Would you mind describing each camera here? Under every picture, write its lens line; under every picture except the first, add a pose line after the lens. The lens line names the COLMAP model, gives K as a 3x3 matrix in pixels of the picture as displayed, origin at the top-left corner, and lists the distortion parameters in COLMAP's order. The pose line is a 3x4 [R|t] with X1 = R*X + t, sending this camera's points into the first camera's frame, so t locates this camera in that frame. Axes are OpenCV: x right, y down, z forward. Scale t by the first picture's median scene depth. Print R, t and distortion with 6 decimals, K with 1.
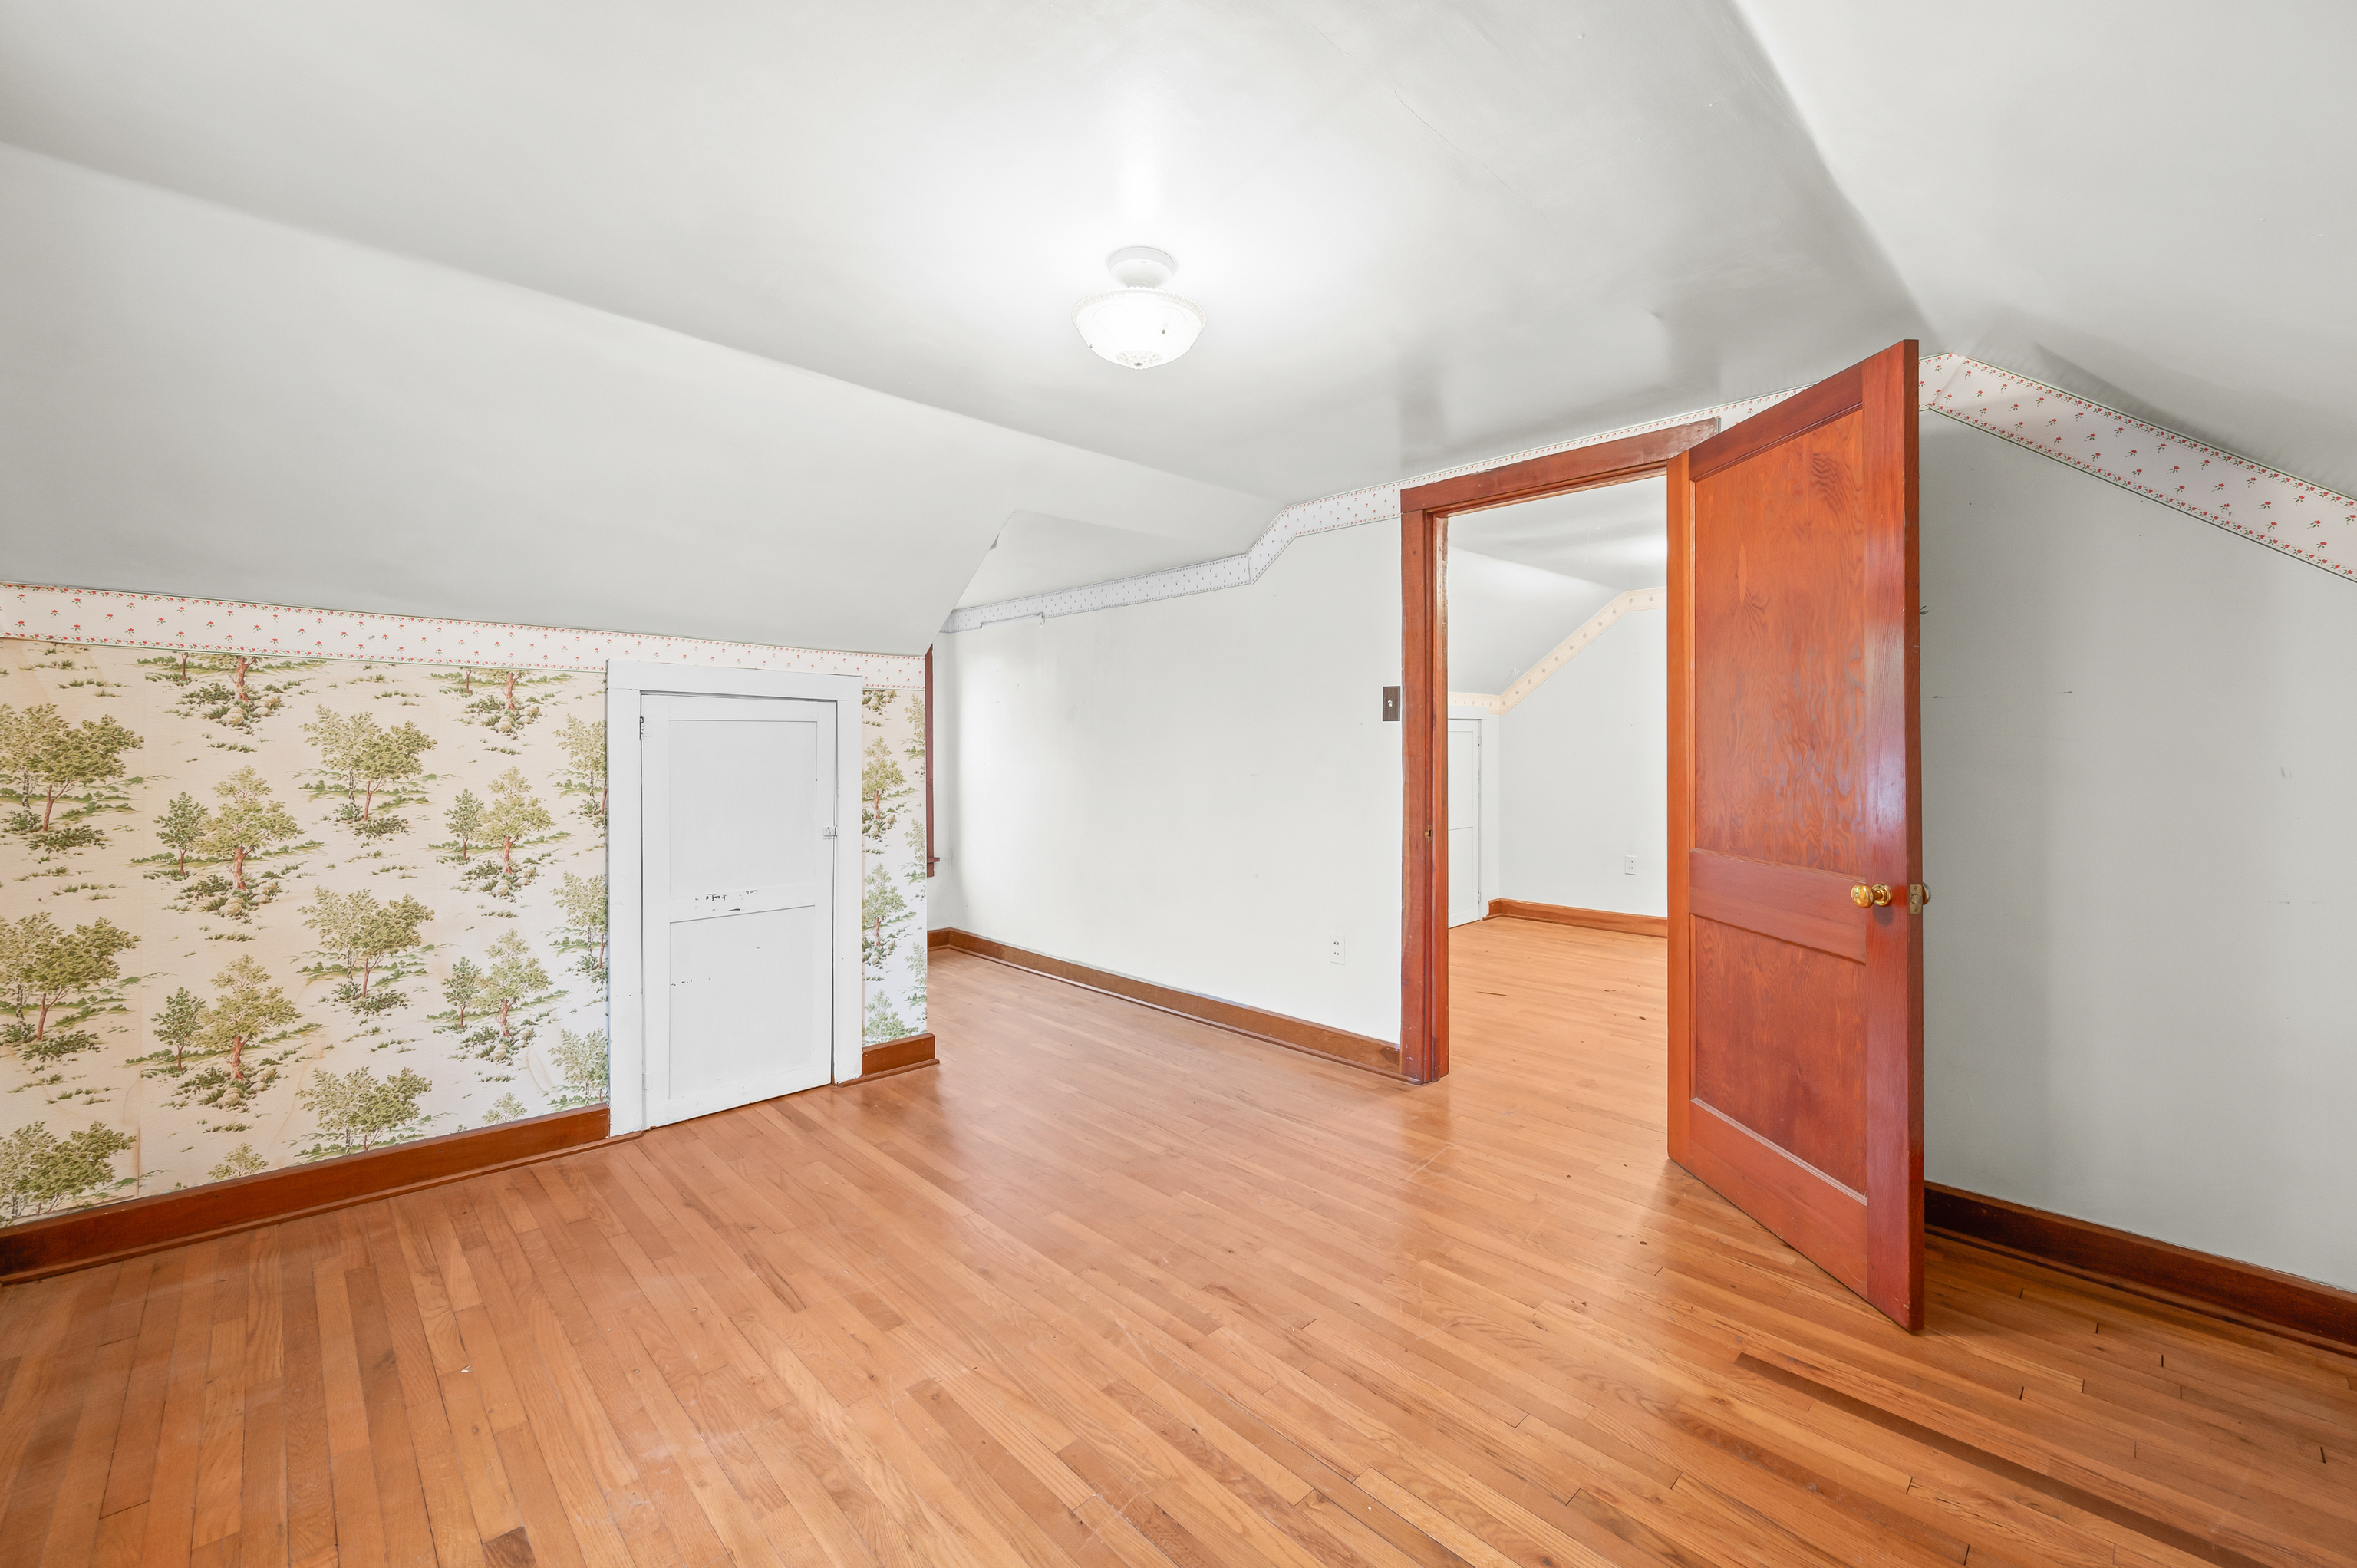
lens RADIAL K [[950.1, 0, 1172.3], [0, 950.1, 749.4], [0, 0, 1]] dist [0.000846, 0.000230]
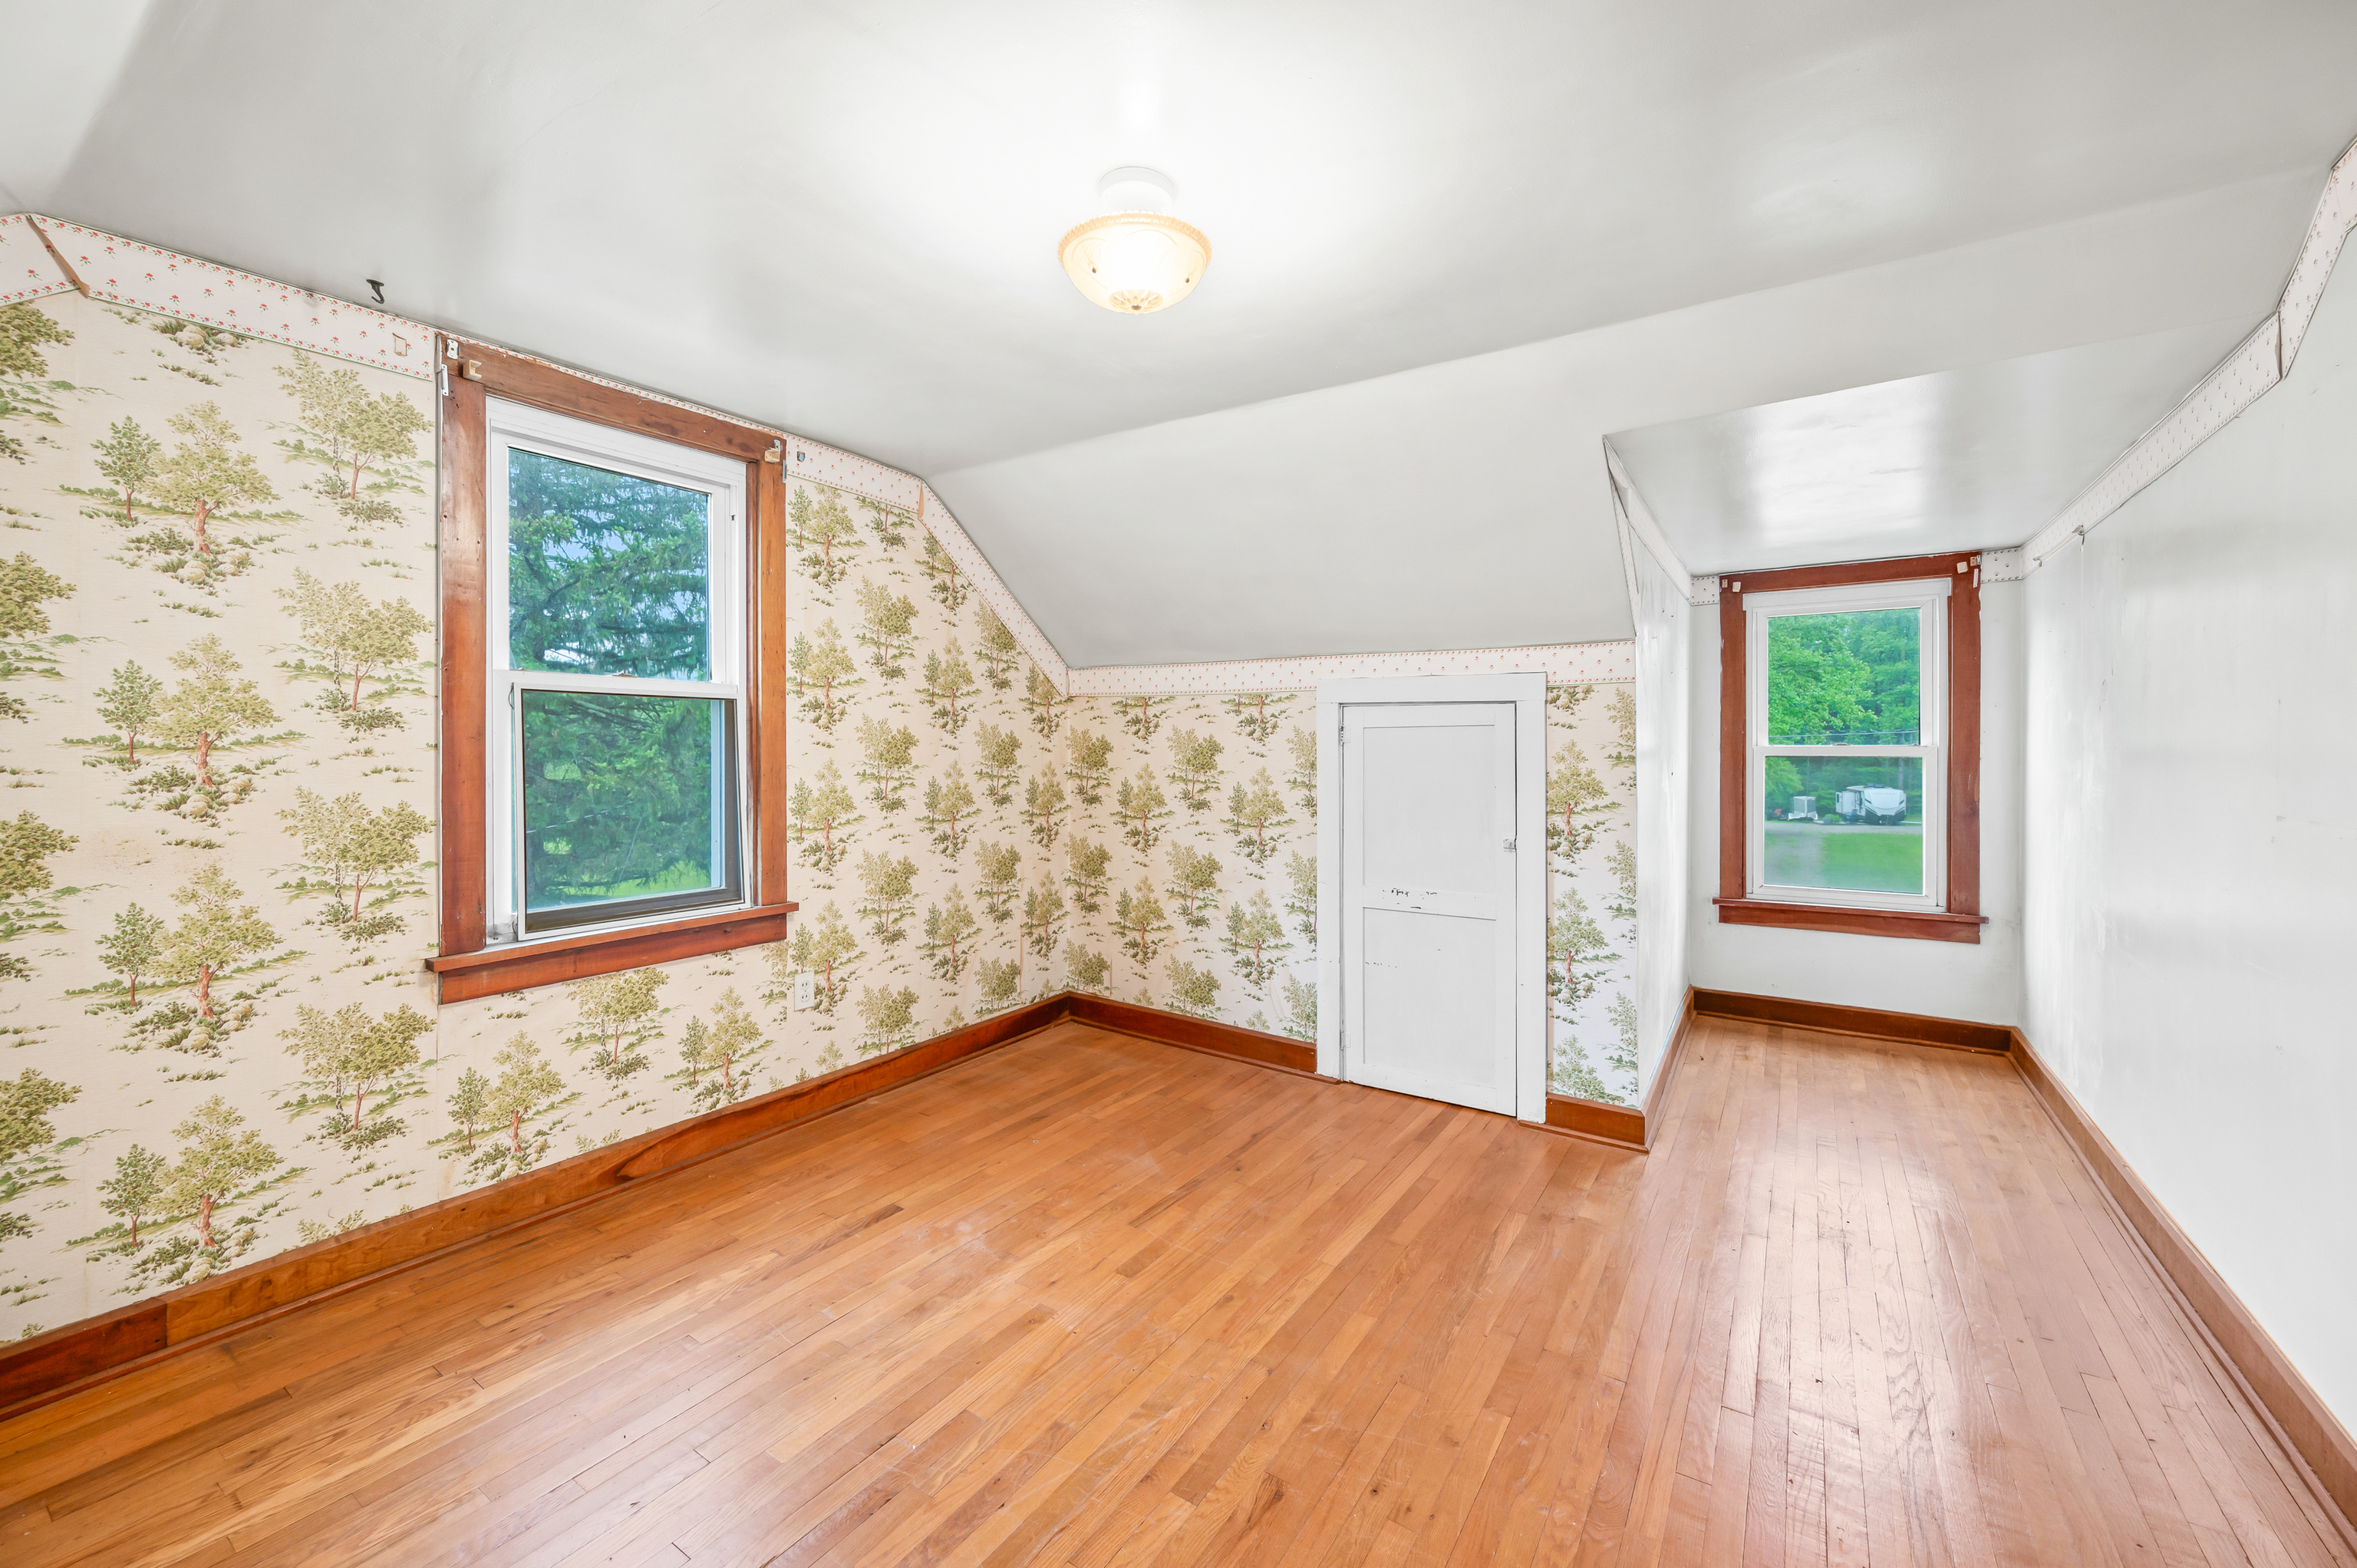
lens RADIAL K [[950.1, 0, 1176.7], [0, 950.1, 763.5], [0, 0, 1]] dist [0.013242, 0.000003]
pose [[0.221480, 0.013847, -0.975067, 0.606789], [-0.004179, 0.999903, 0.013251, -0.003213], [0.975156, 0.001140, 0.221517, 0.617775]]
